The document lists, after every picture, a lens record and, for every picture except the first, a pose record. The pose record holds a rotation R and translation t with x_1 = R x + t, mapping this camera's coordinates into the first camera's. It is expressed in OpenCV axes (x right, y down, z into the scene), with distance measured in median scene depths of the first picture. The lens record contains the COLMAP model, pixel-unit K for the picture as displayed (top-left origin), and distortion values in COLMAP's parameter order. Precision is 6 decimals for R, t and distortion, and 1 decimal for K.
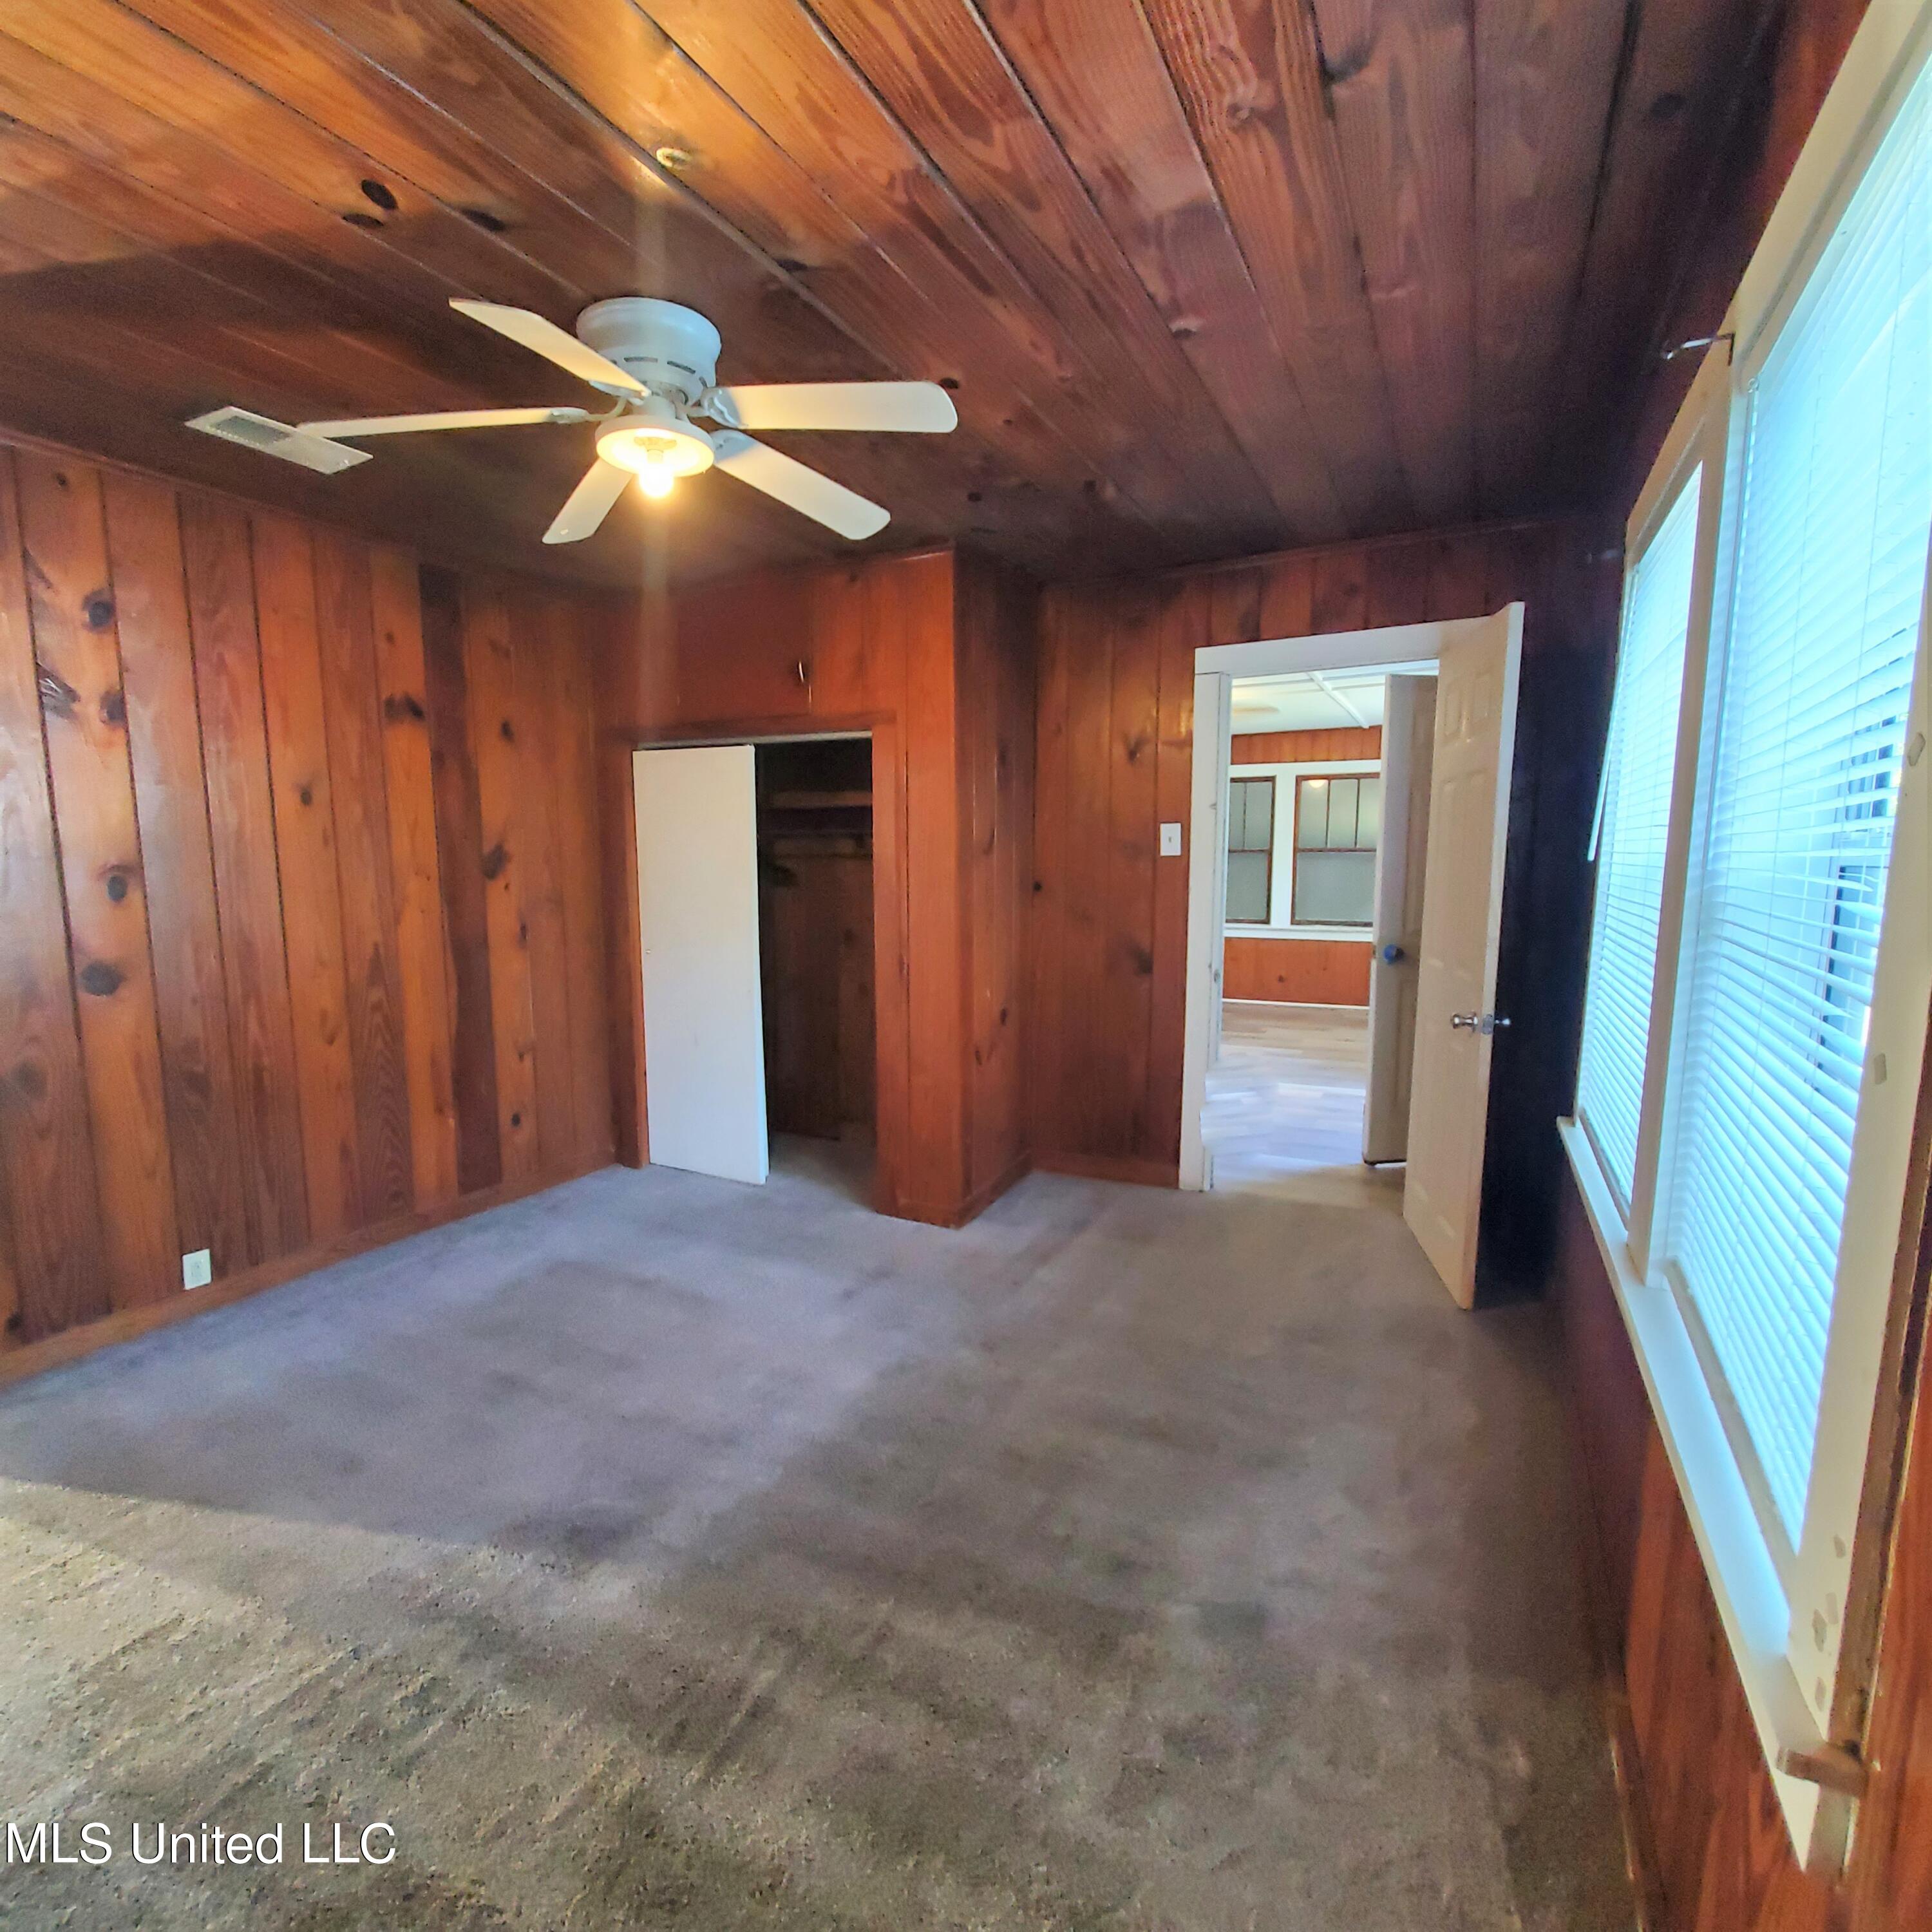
lens RADIAL K [[1009.6, 0, 952.2], [0, 1009.6, 982.7], [0, 0, 1]] dist [-0.011252, 0.009815]
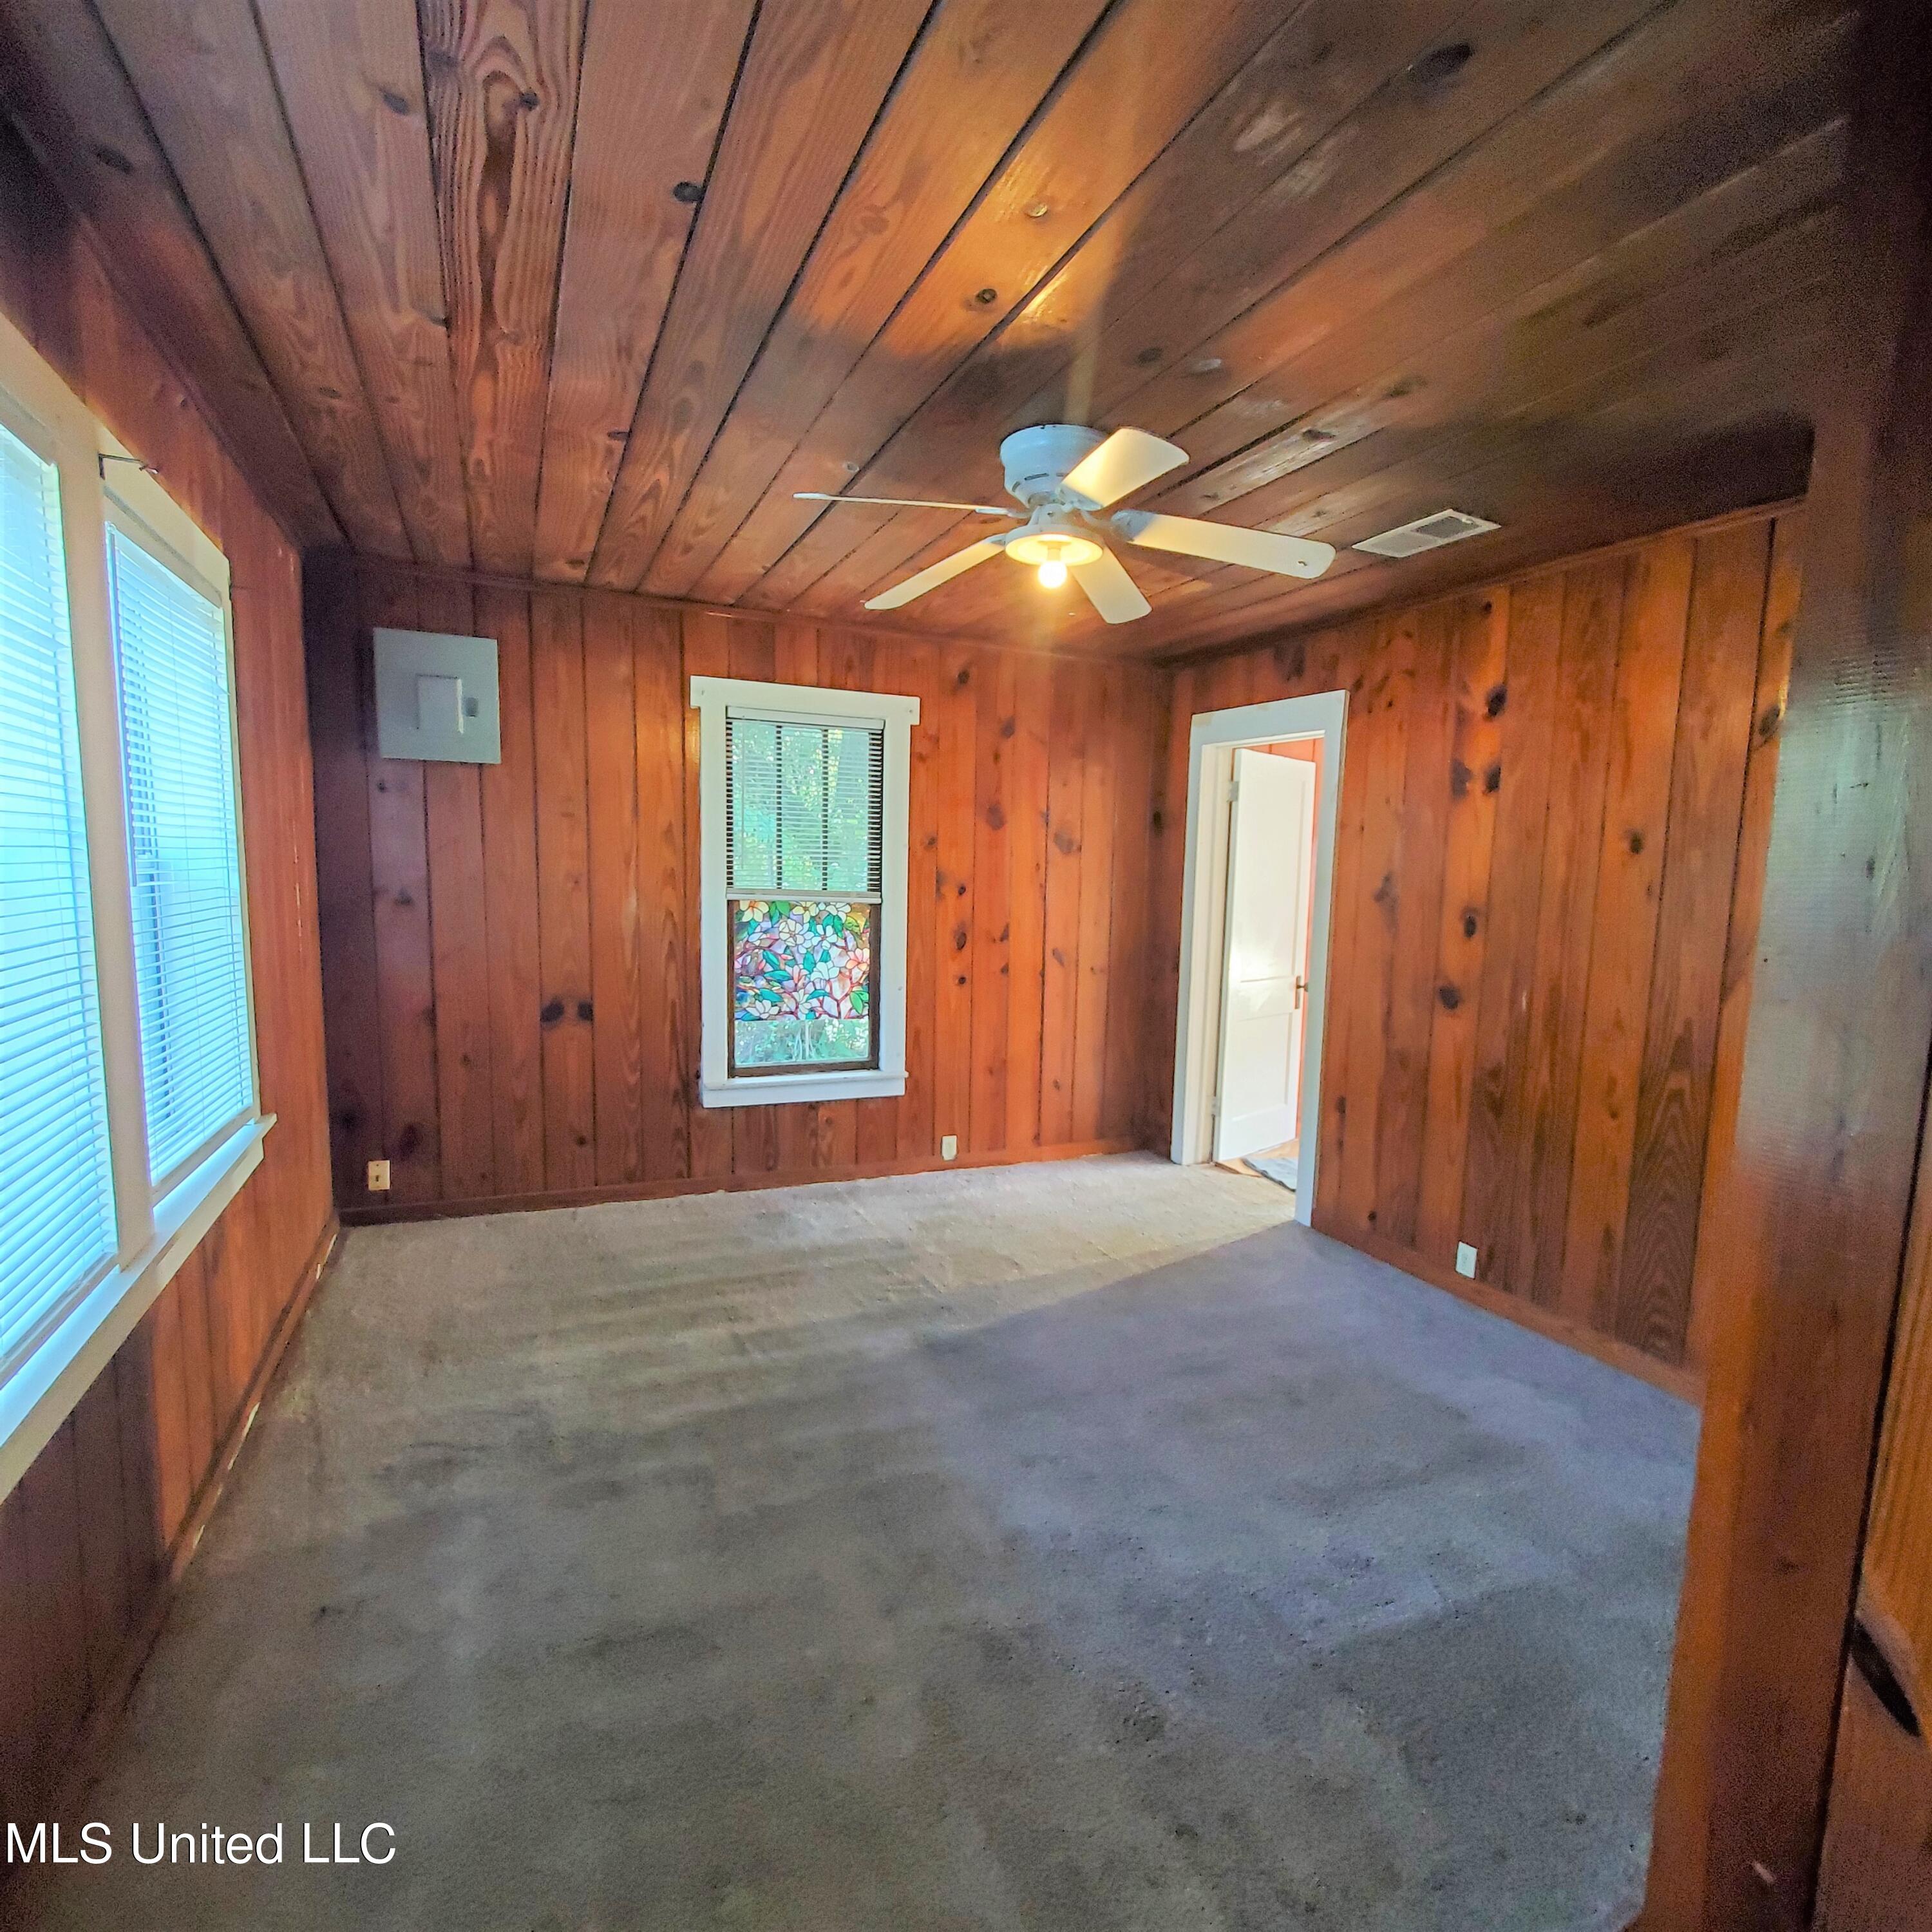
lens RADIAL K [[1009.6, 0, 952.2], [0, 1009.6, 982.7], [0, 0, 1]] dist [-0.011252, 0.009815]
pose [[-0.630462, 0.067915, -0.773244, 0.534406], [-0.126938, 0.973734, 0.189022, -0.182331], [0.765771, 0.217325, -0.605281, 1.284276]]
